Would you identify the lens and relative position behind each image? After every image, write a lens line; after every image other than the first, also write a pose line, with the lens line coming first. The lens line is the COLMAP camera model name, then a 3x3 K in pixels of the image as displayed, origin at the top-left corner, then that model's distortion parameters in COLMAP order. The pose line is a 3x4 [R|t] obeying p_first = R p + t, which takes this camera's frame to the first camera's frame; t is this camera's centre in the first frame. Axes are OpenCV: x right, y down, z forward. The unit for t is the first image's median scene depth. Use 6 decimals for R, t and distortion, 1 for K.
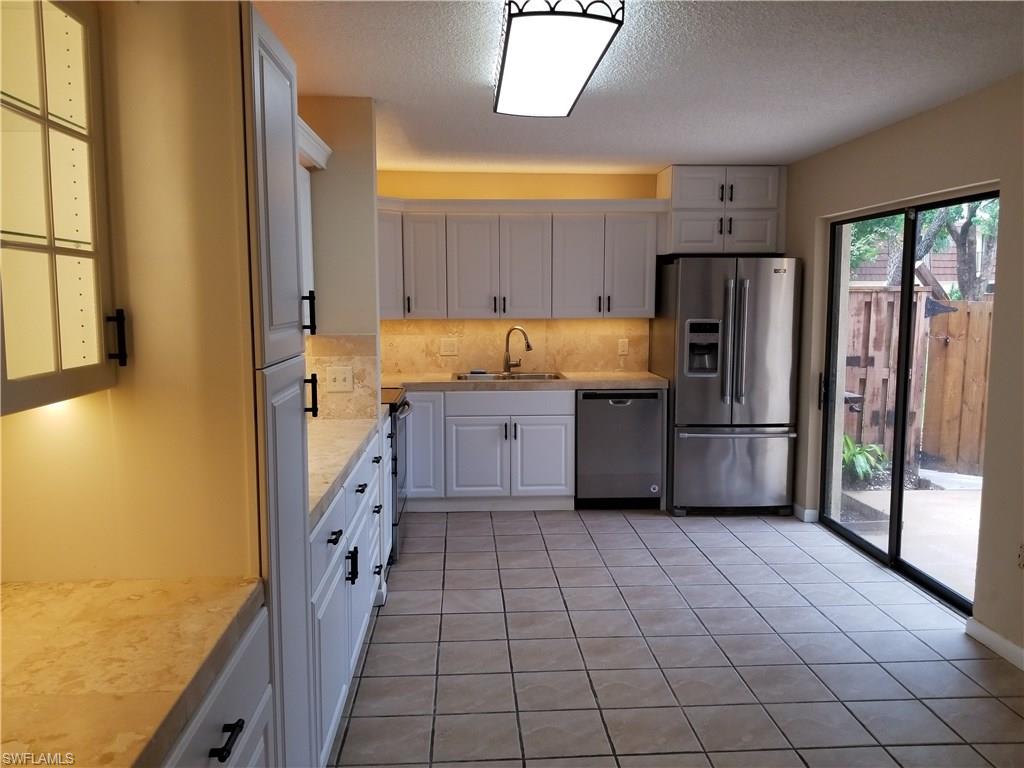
lens RADIAL K [[789.1, 0, 507.4], [0, 789.1, 378.5], [0, 0, 1]] dist [0.111837, -0.192405]
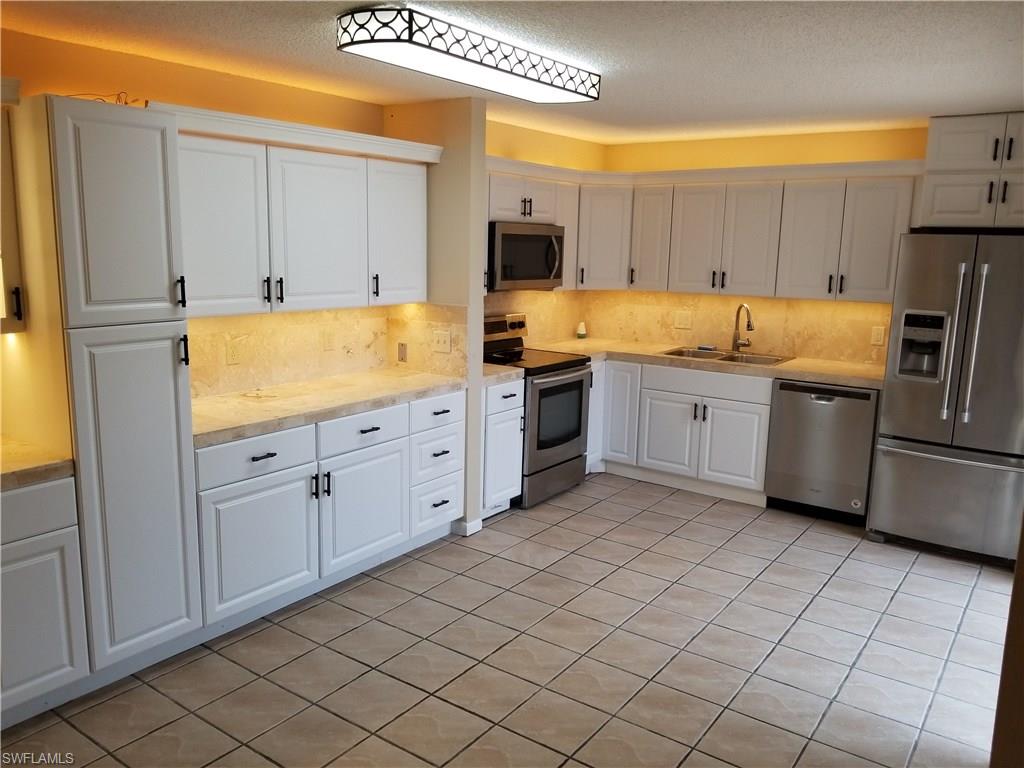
lens RADIAL K [[789.1, 0, 507.4], [0, 789.1, 378.5], [0, 0, 1]] dist [0.111837, -0.192405]
pose [[0.773655, 0.123560, -0.621442, 0.420015], [-0.086713, 0.992220, 0.089330, -0.040447], [0.627645, -0.015223, 0.778350, 0.094475]]
